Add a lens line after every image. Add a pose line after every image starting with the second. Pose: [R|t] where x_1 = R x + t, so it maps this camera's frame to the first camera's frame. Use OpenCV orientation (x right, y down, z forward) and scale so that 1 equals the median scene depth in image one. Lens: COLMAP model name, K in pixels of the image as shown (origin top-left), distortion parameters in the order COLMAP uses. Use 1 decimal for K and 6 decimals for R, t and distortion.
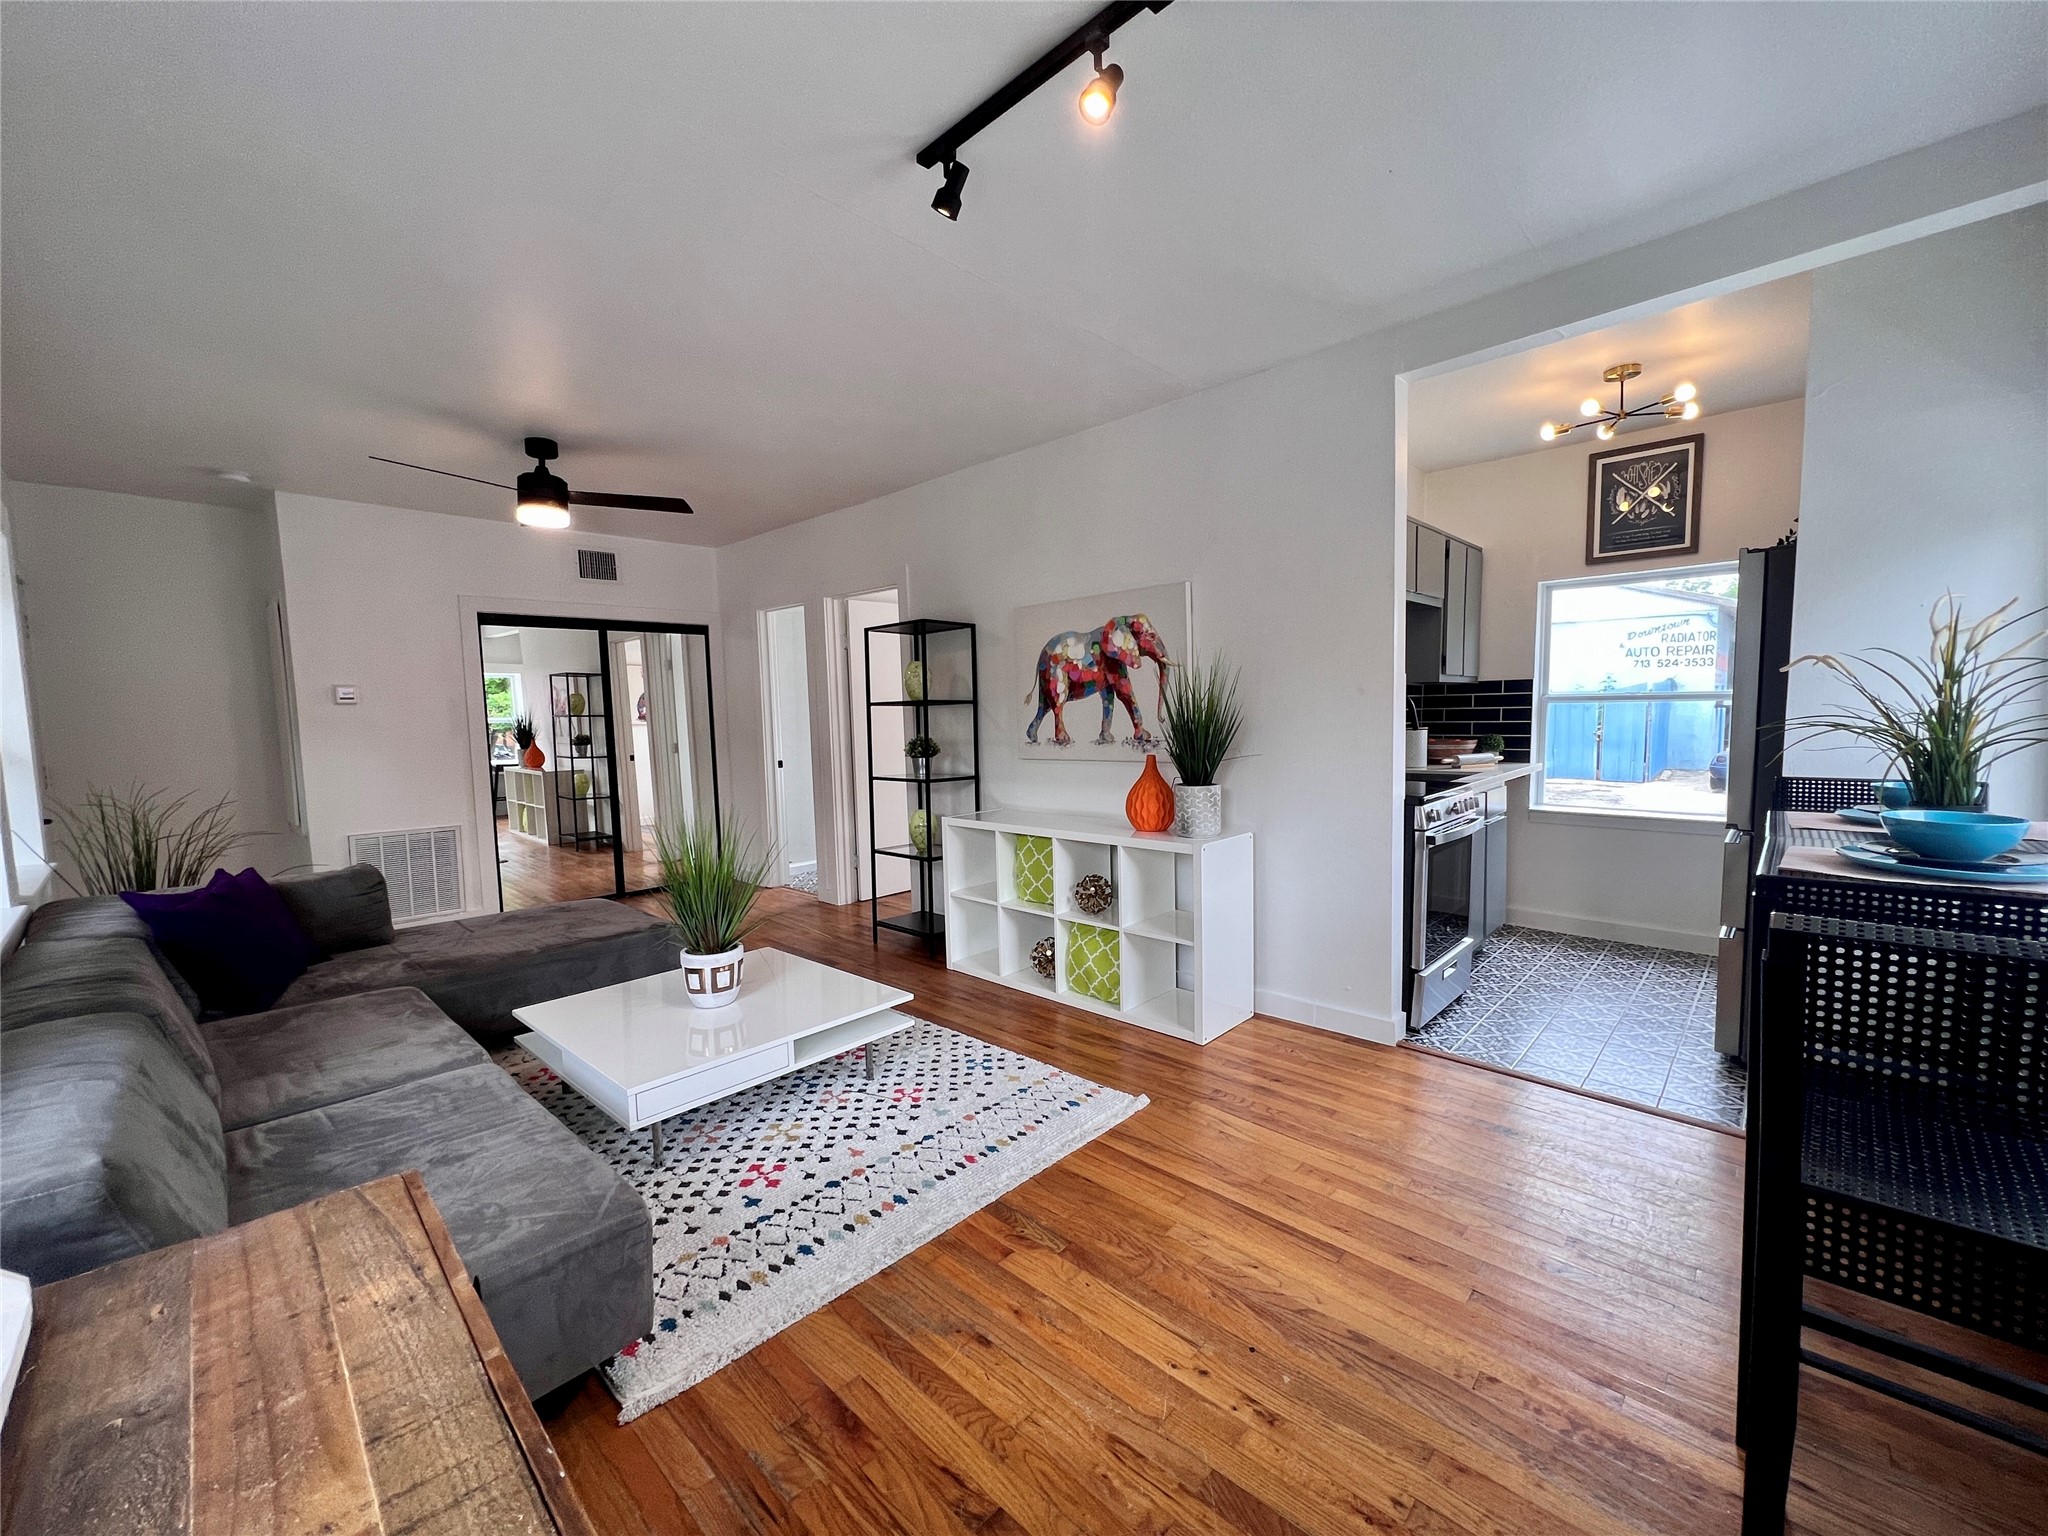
lens RADIAL K [[819.0, 0, 1028.9], [0, 819.0, 777.1], [0, 0, 1]] dist [0.000488, 0.000551]
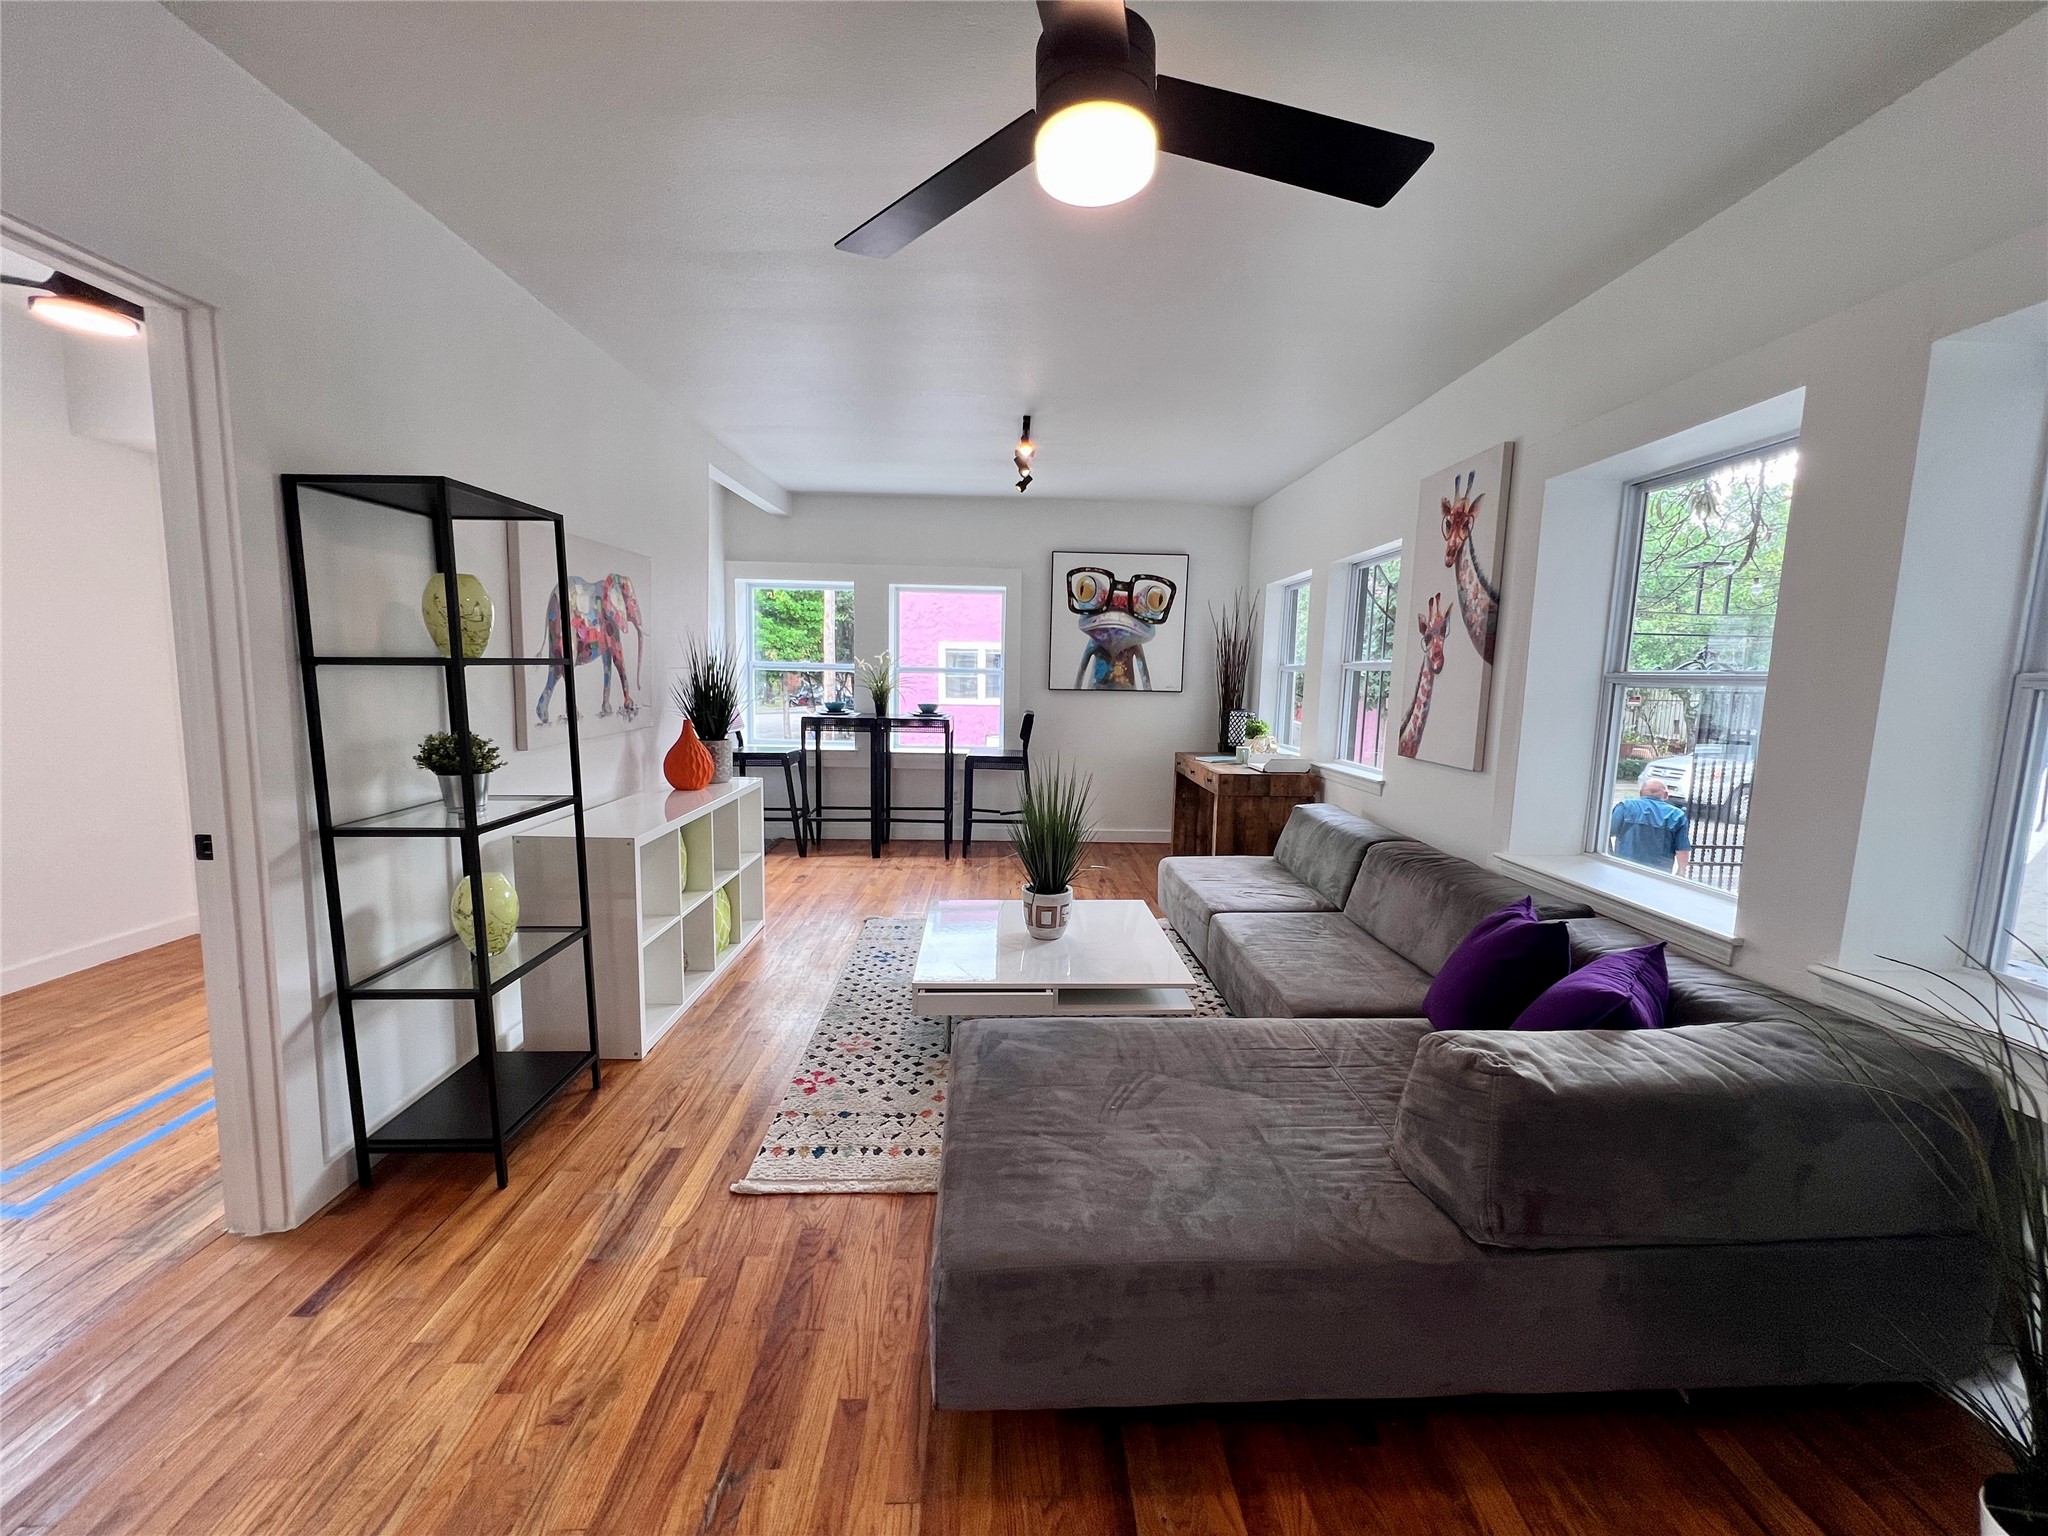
lens RADIAL K [[819.0, 0, 1028.9], [0, 819.0, 777.1], [0, 0, 1]] dist [0.000488, 0.000551]
pose [[-0.722319, -0.081912, 0.686692, -0.889426], [0.053678, 0.983324, 0.173759, -0.110292], [-0.689474, 0.162370, -0.705877, 1.395524]]
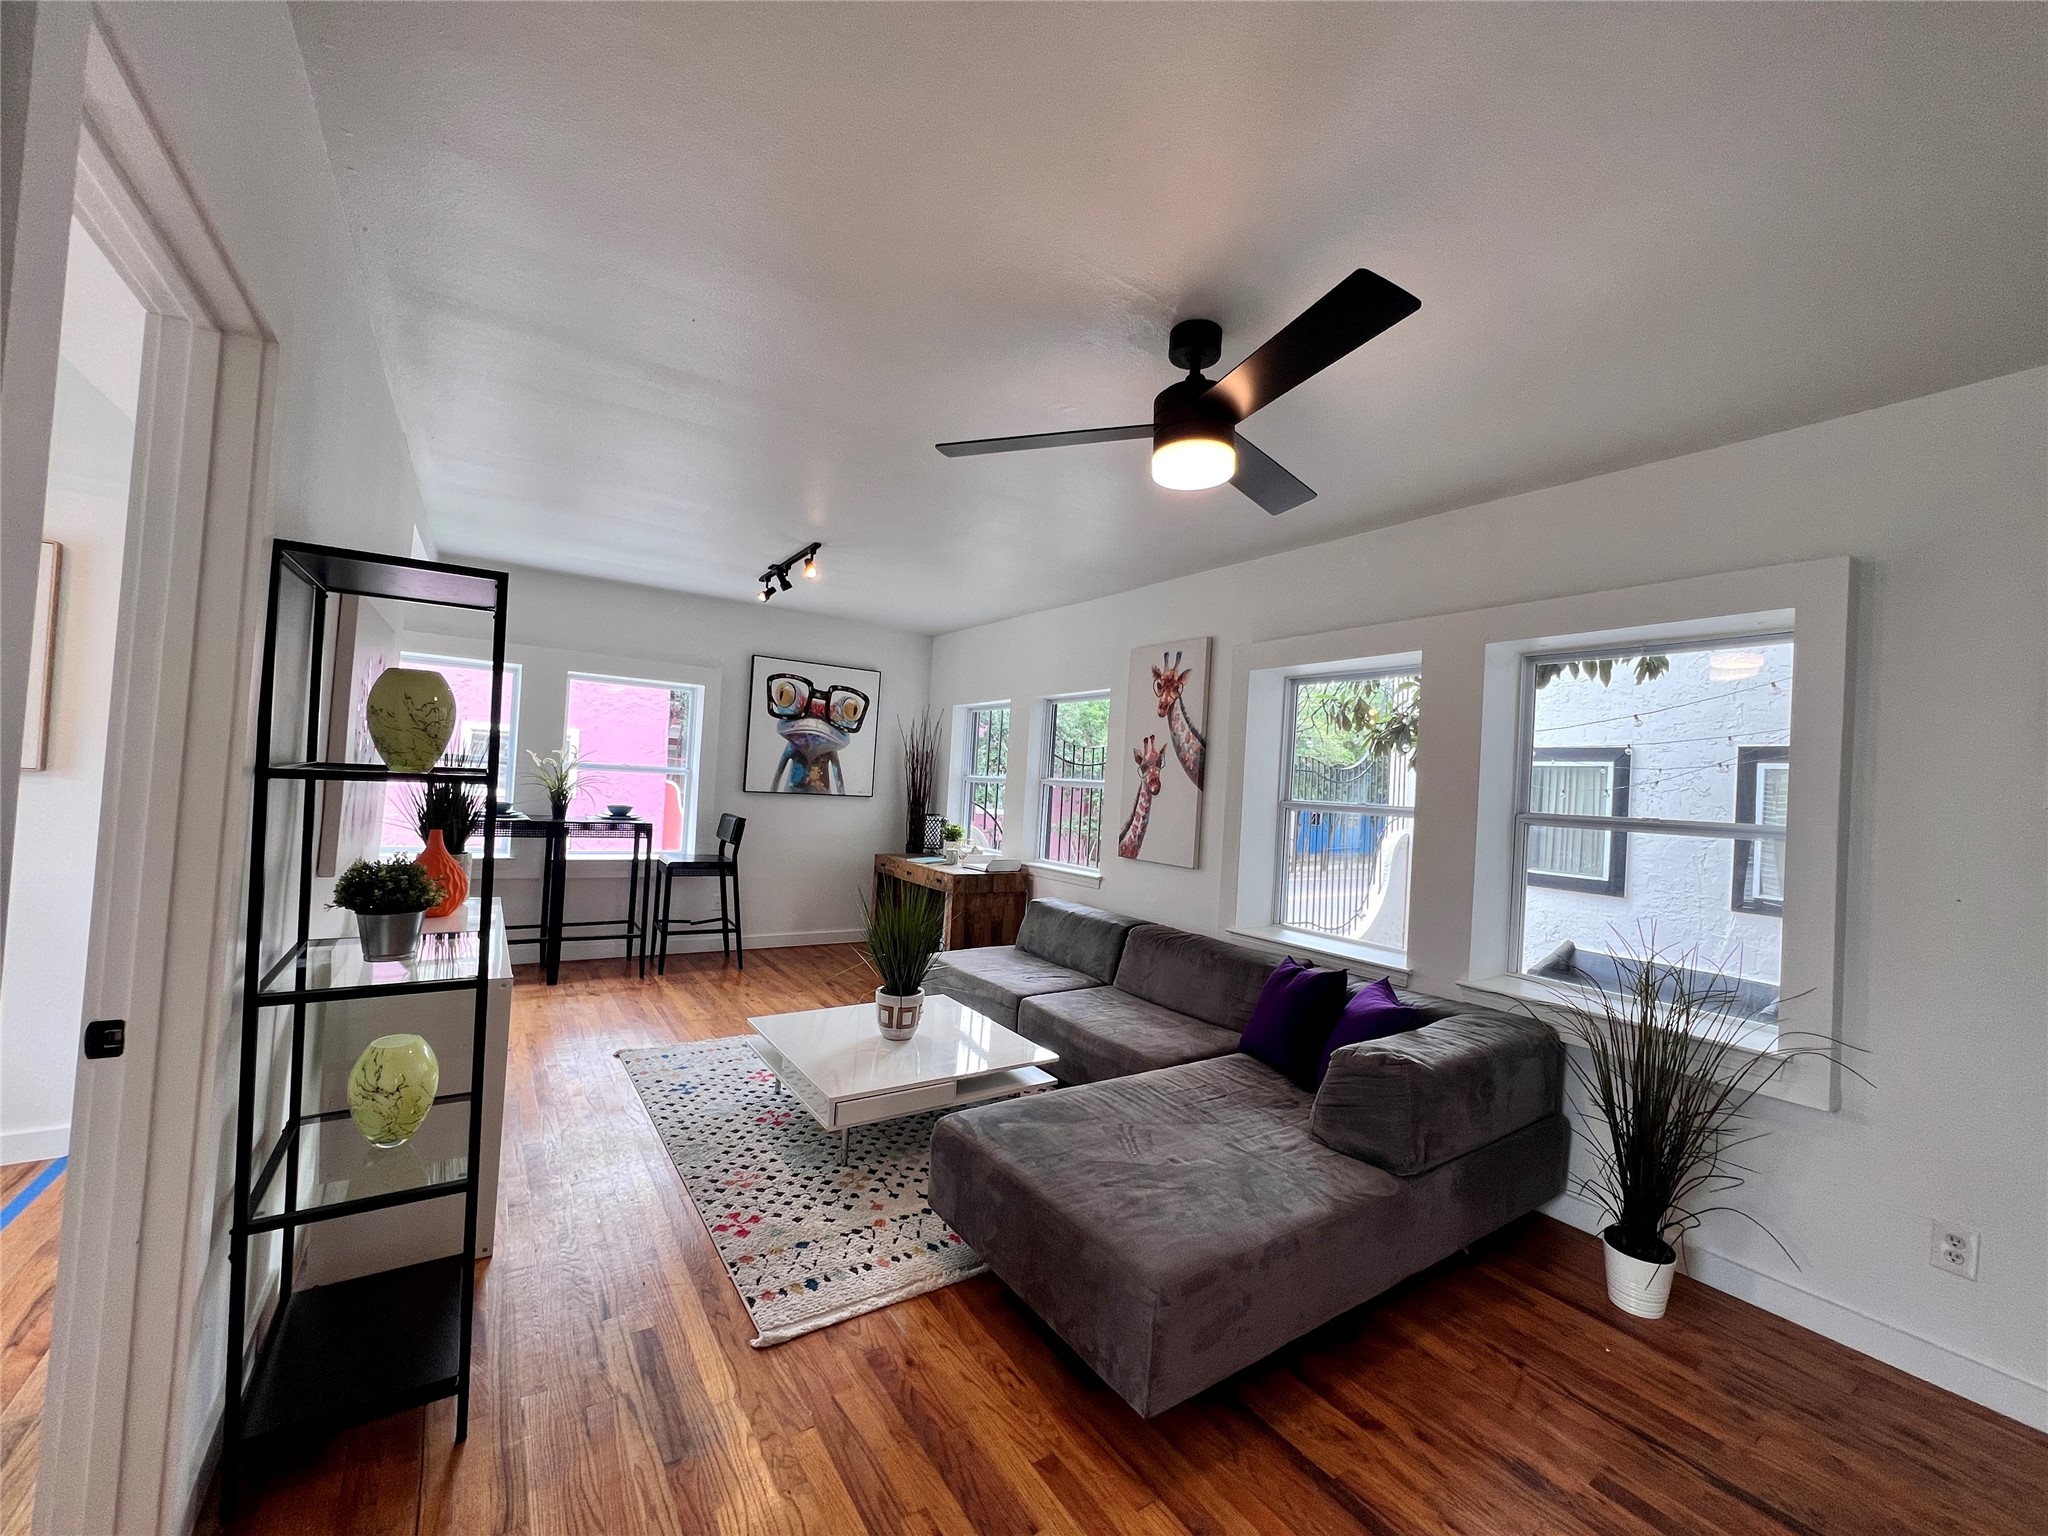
lens RADIAL K [[819.0, 0, 1028.9], [0, 819.0, 777.1], [0, 0, 1]] dist [0.000488, 0.000551]
pose [[-0.978181, -0.032288, 0.205231, -0.616916], [-0.018094, 0.997336, 0.070667, -0.153926], [-0.206966, 0.065412, -0.976159, 1.667976]]
